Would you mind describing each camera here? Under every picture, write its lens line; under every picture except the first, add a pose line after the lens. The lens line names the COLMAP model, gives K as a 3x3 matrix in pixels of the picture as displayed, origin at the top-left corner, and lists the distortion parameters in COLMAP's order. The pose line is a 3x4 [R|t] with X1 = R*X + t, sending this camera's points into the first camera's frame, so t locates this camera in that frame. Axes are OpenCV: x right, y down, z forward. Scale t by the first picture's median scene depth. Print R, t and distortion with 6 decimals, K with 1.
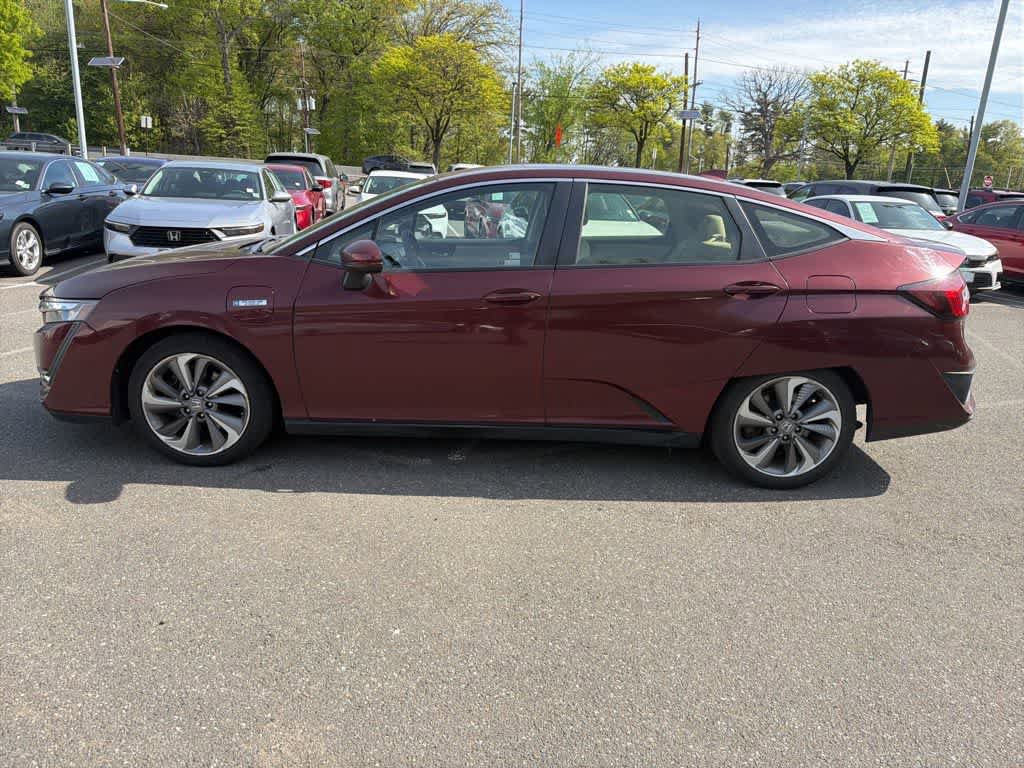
lens RADIAL K [[731.5, 0, 504.8], [0, 731.5, 381.8], [0, 0, 1]] dist [0.009431, -0.017008]
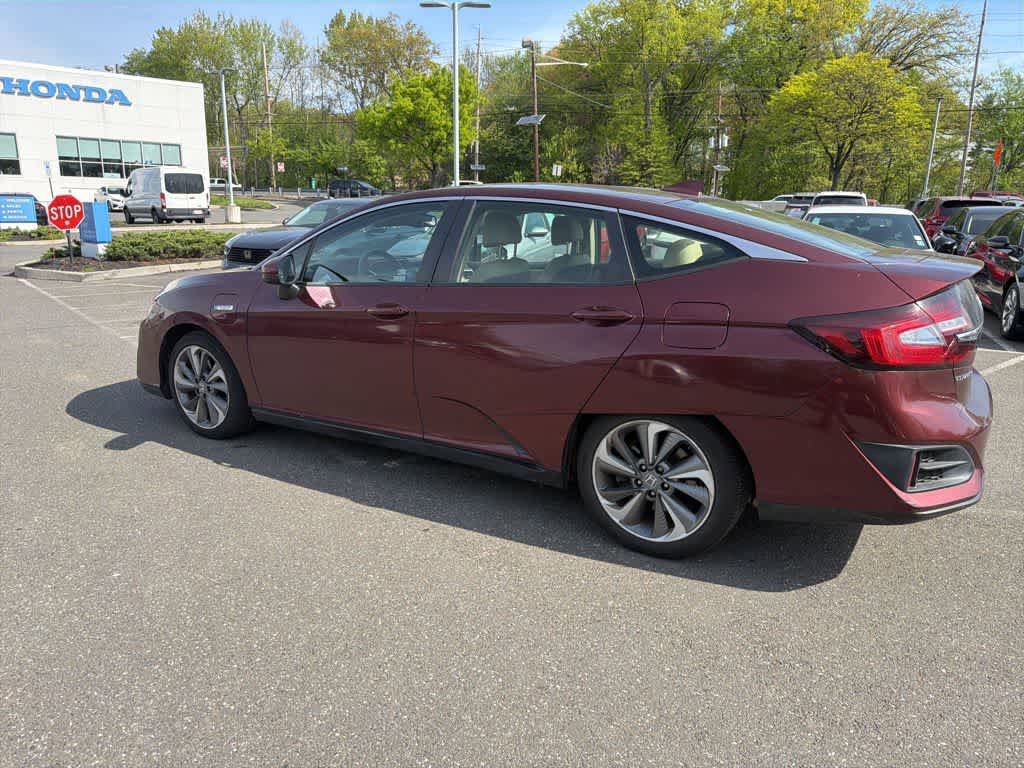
lens RADIAL K [[734.8, 0, 499.5], [0, 734.8, 383.5], [0, 0, 1]] dist [0.013144, -0.021086]
pose [[0.846412, 0.091219, -0.524658, 0.147786], [-0.115967, 0.993149, -0.014413, -0.003583], [0.519749, 0.073042, 0.851191, 0.041970]]
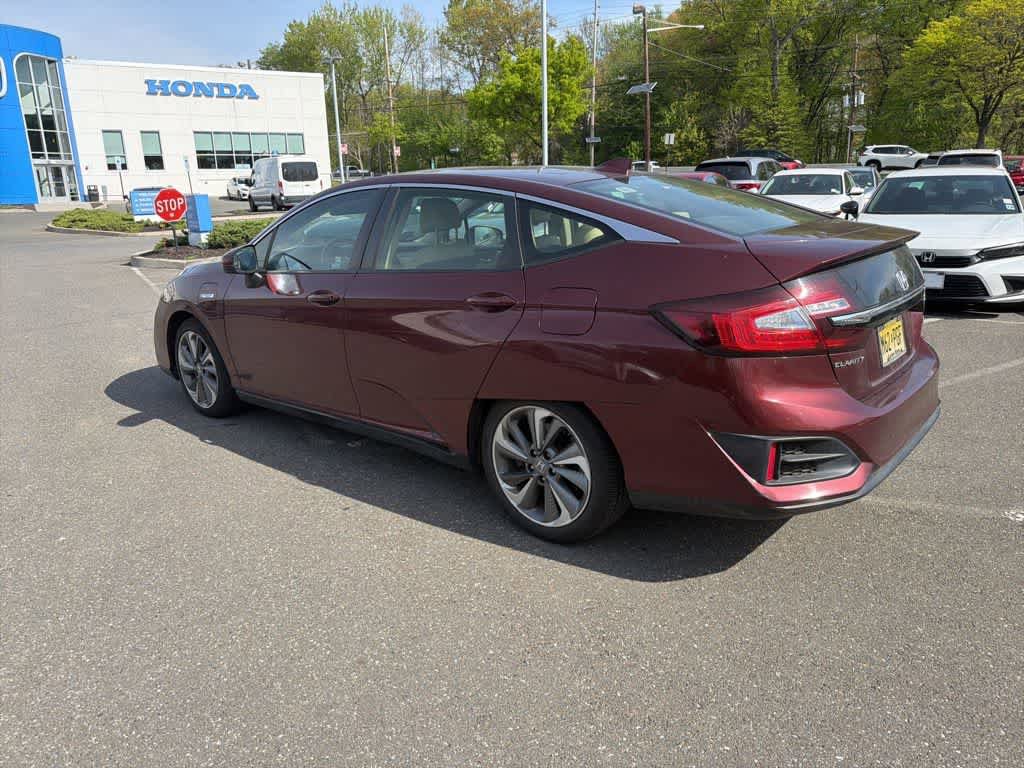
lens RADIAL K [[734.8, 0, 499.5], [0, 734.8, 383.5], [0, 0, 1]] dist [0.013144, -0.021086]
pose [[0.747192, 0.110575, -0.655345, 0.196299], [-0.115159, 0.992687, 0.036196, -0.012504], [0.654555, 0.048423, 0.754462, 0.074040]]
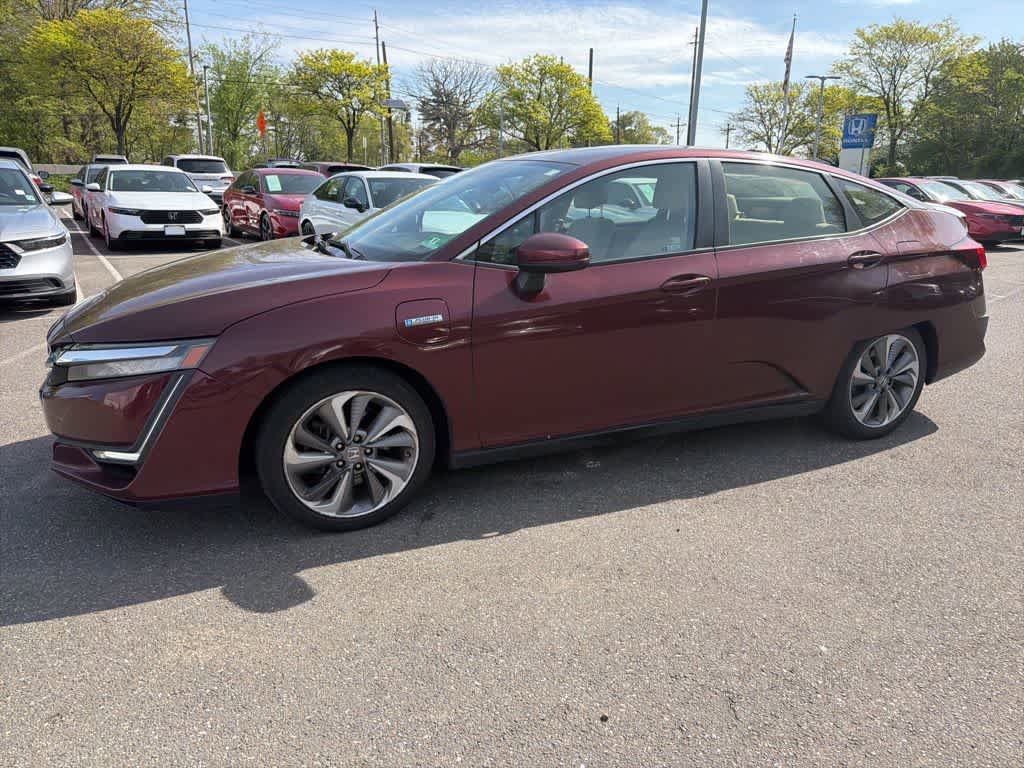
lens RADIAL K [[731.5, 0, 504.8], [0, 731.5, 381.8], [0, 0, 1]] dist [0.009431, -0.017008]
pose [[0.913462, -0.136769, 0.383251, -0.124044], [0.131873, 0.990493, 0.039159, -0.012445], [-0.384963, 0.014771, 0.922814, 0.044178]]
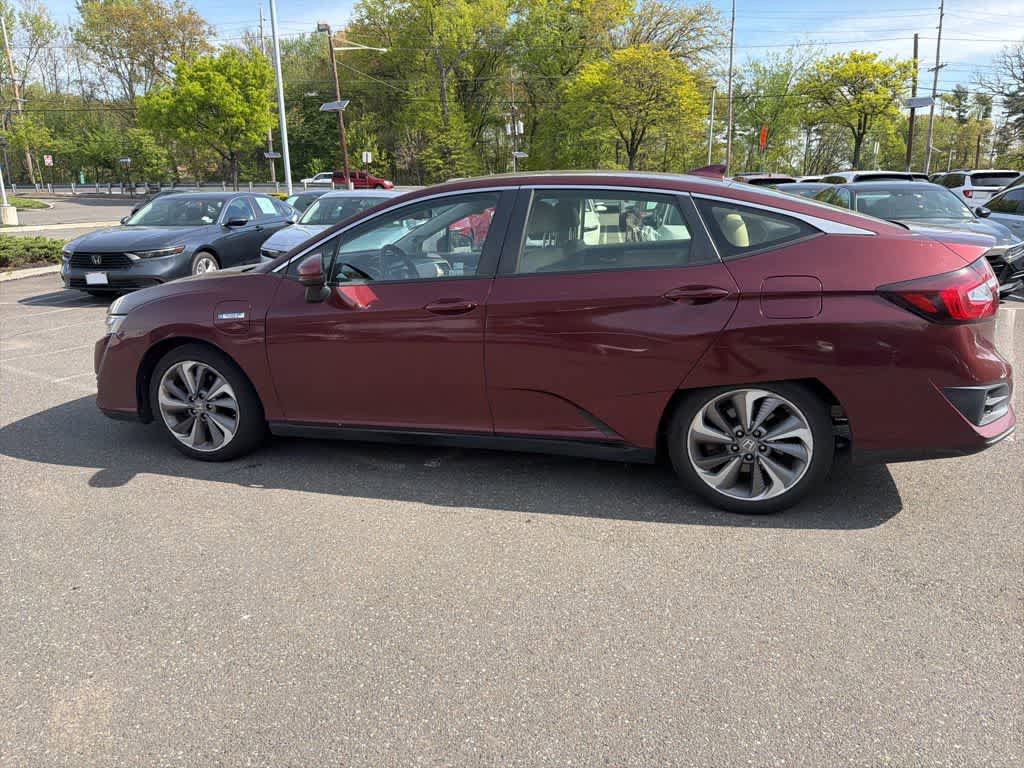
lens RADIAL K [[734.4, 0, 502.0], [0, 734.4, 389.0], [0, 0, 1]] dist [0.004804, -0.012468]
pose [[0.957150, 0.014385, -0.289235, 0.078523], [-0.017602, 0.999809, -0.008523, 0.001257], [0.289057, 0.013249, 0.957220, 0.010107]]
